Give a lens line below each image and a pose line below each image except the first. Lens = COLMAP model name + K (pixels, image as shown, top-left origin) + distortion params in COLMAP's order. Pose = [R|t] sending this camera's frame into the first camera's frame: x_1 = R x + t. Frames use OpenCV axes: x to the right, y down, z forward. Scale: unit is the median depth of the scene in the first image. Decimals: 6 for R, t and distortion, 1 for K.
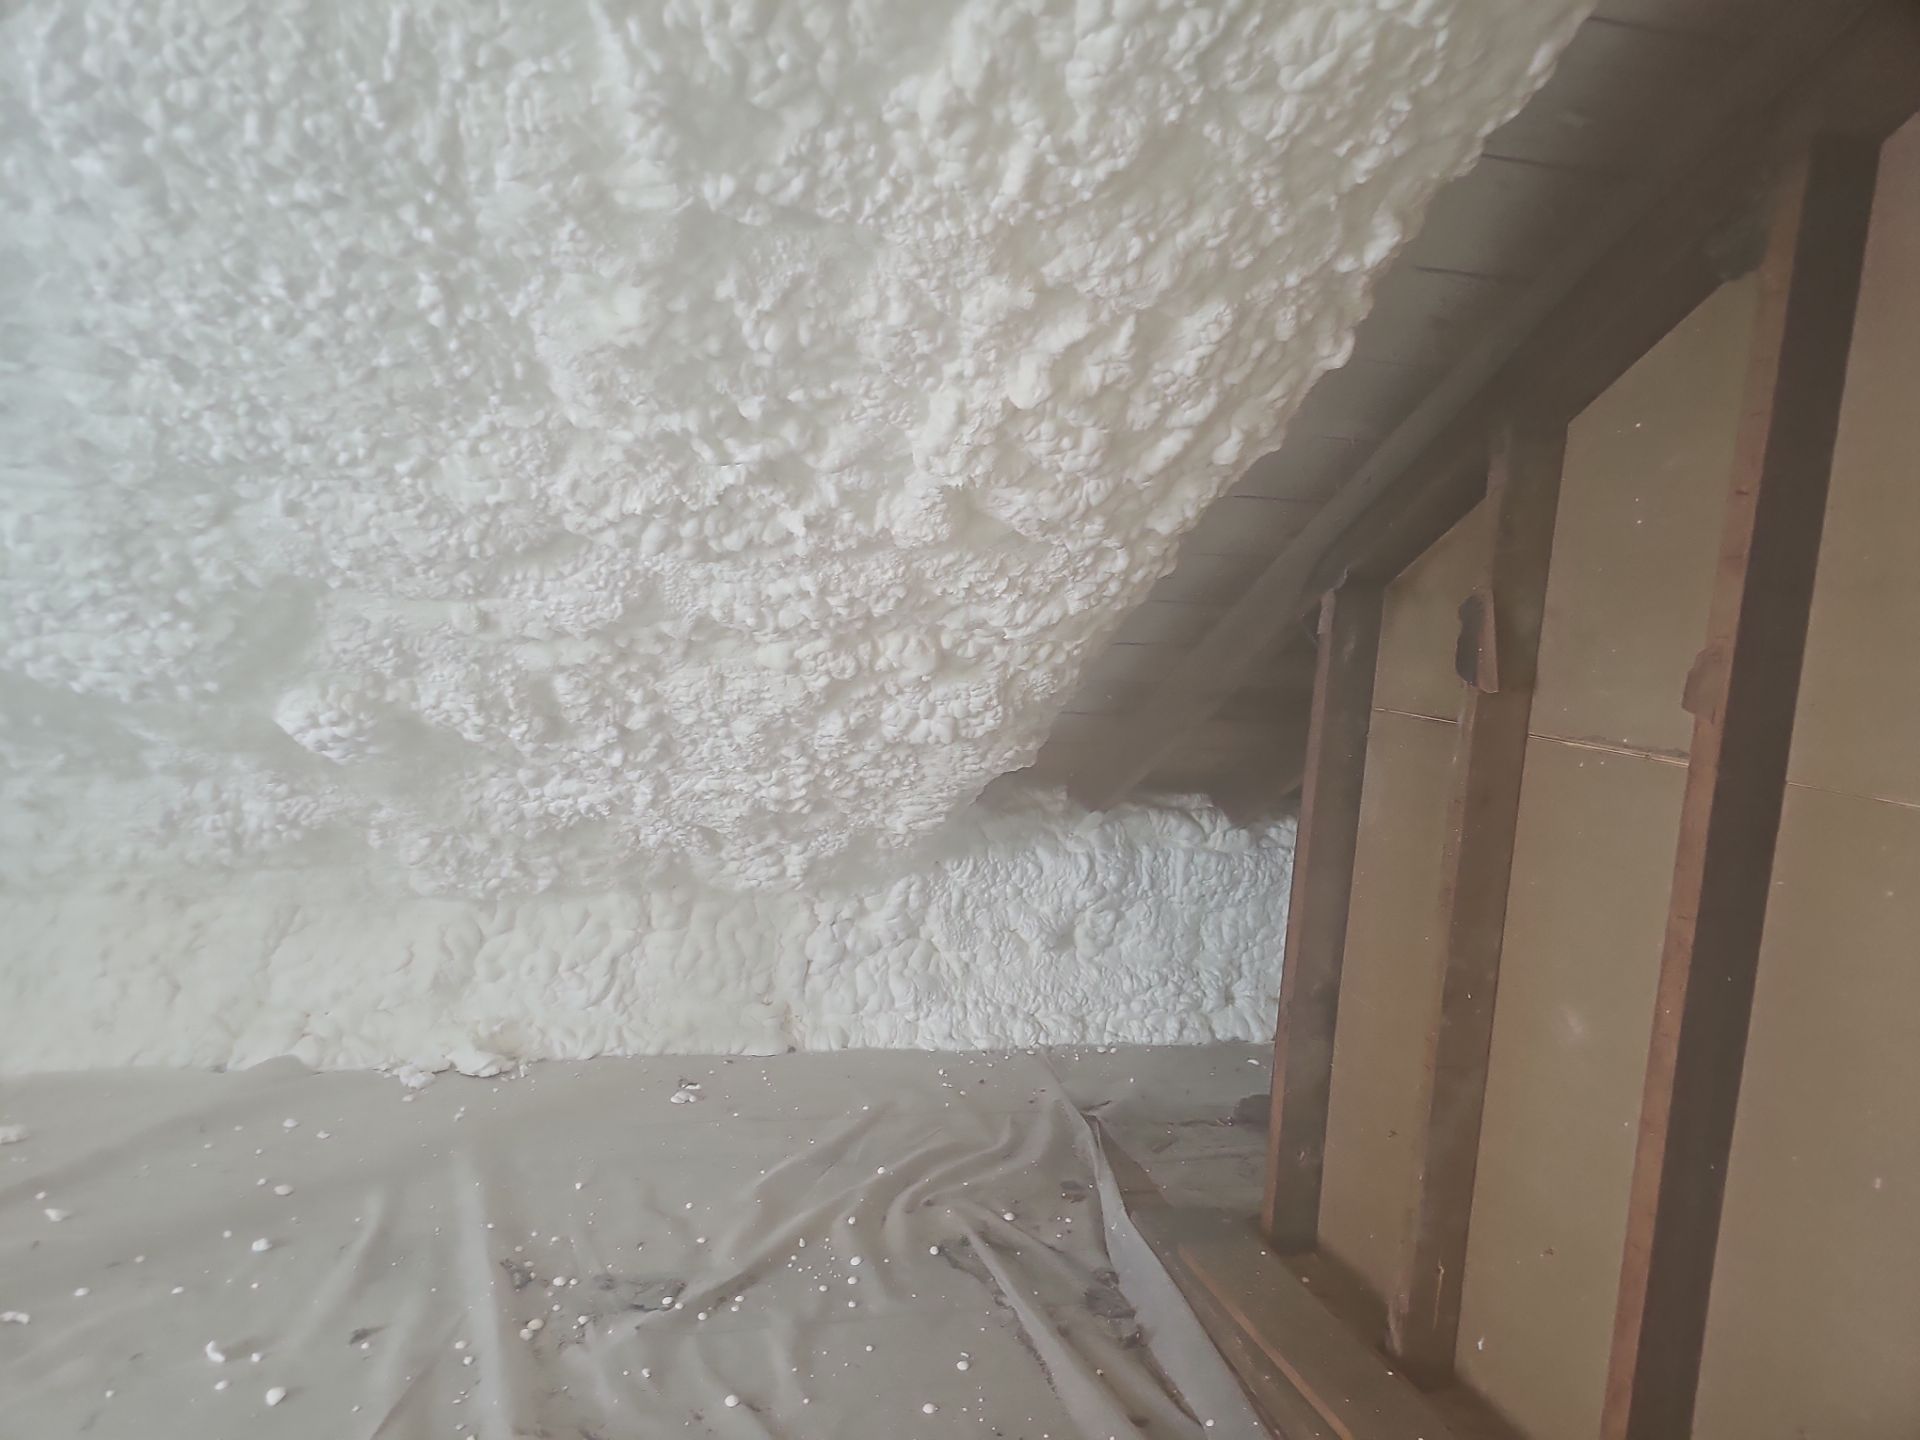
lens RADIAL K [[1248.7, 0, 978.1], [0, 1248.7, 722.9], [0, 0, 1]] dist [0.050601, -0.040454]
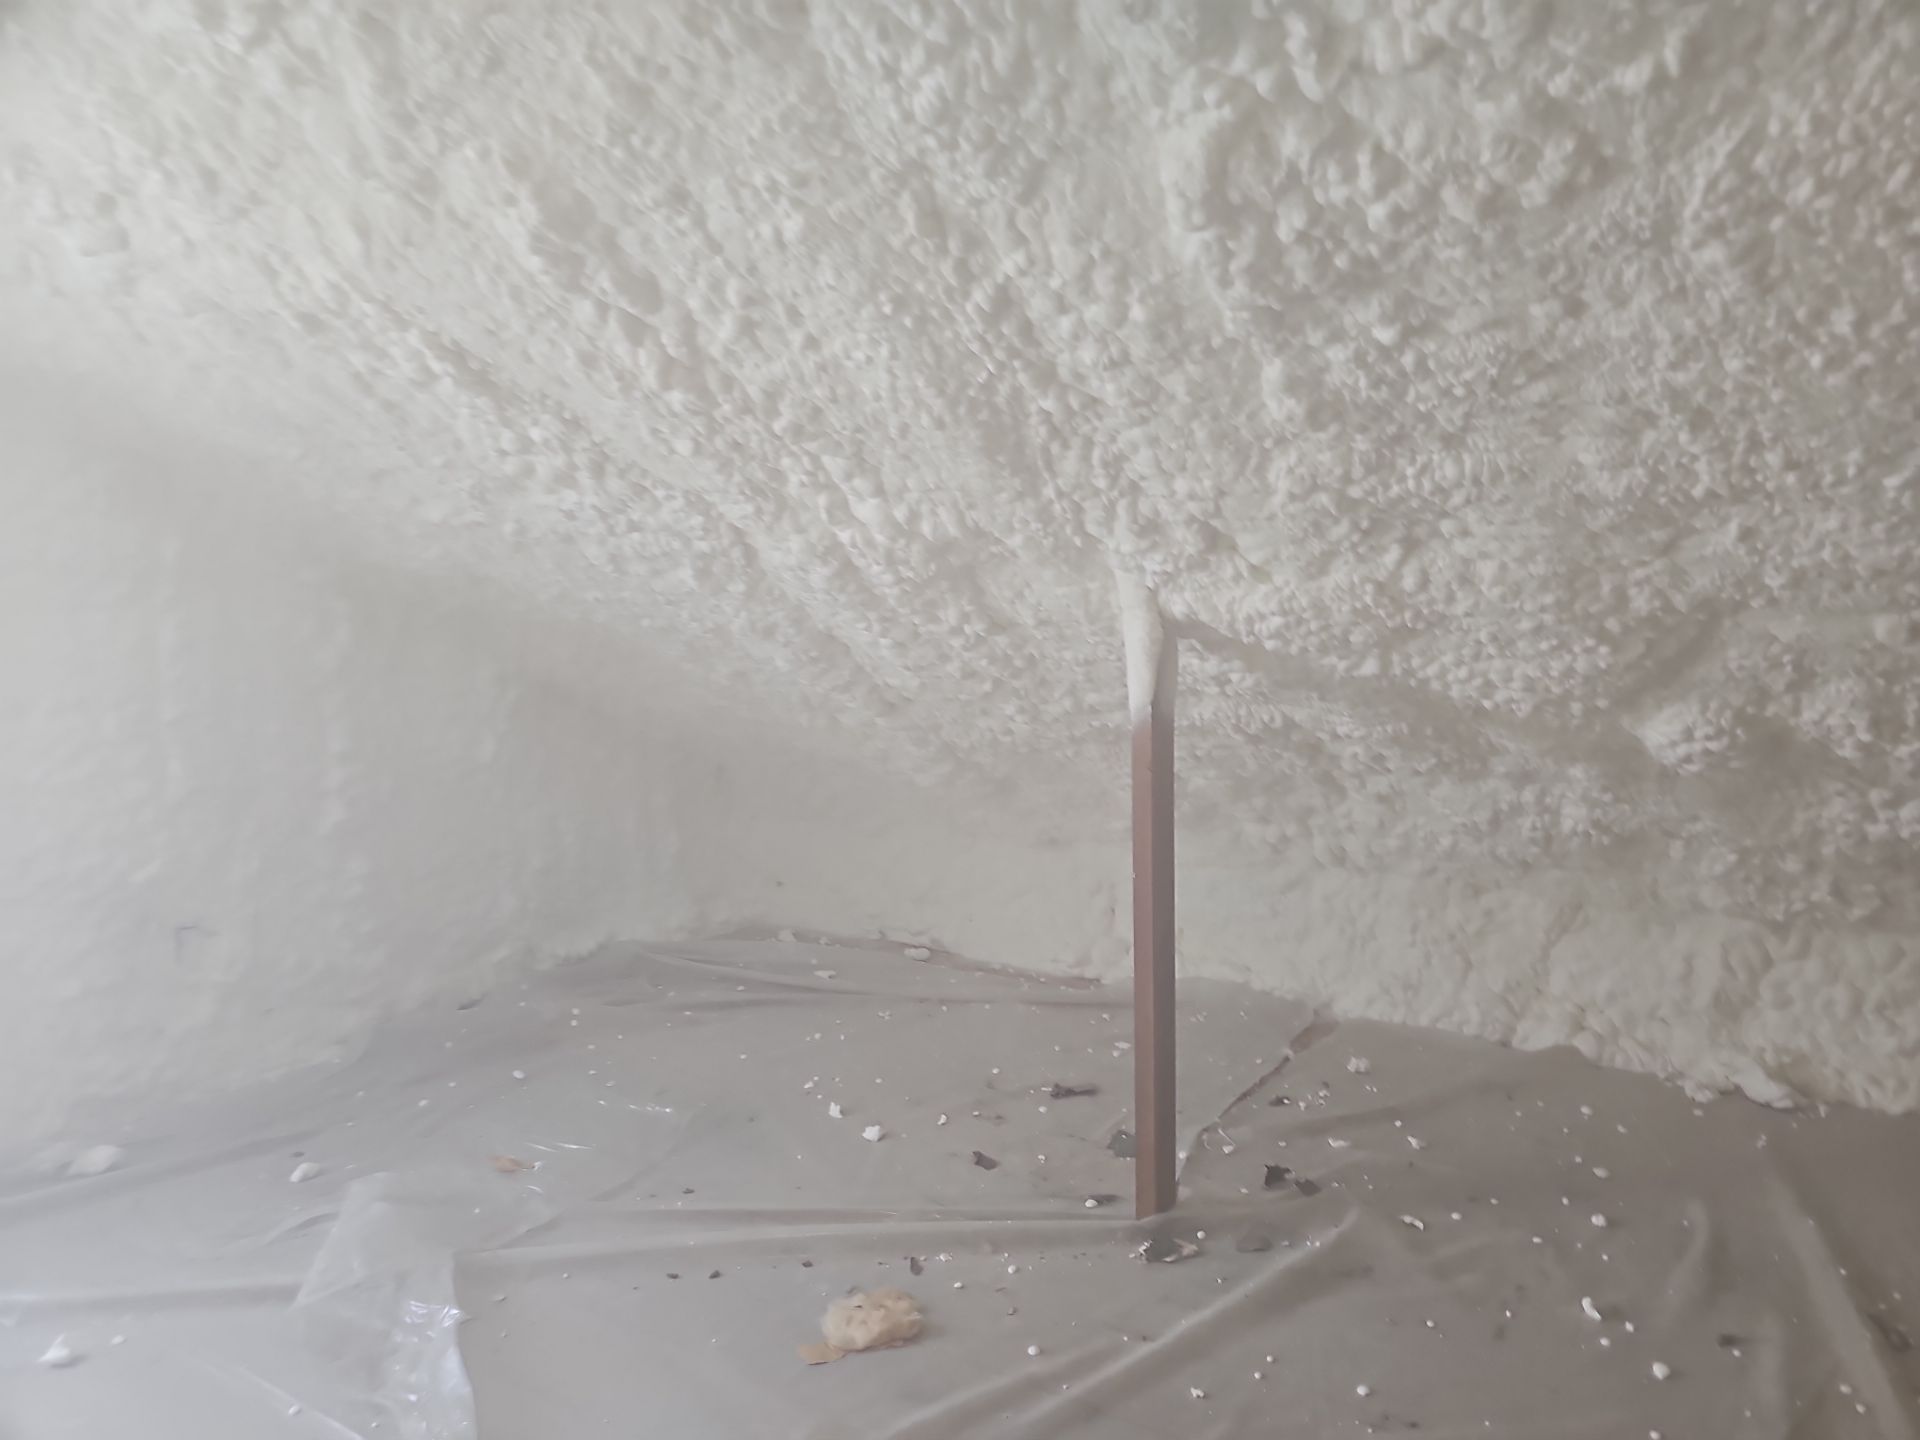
lens RADIAL K [[1248.7, 0, 963.9], [0, 1248.7, 726.2], [0, 0, 1]] dist [0.050601, -0.040454]
pose [[0.697170, 0.011797, -0.716808, -0.195519], [-0.012017, 0.999916, 0.004768, -0.006713], [0.716805, 0.005289, 0.697254, -0.153932]]
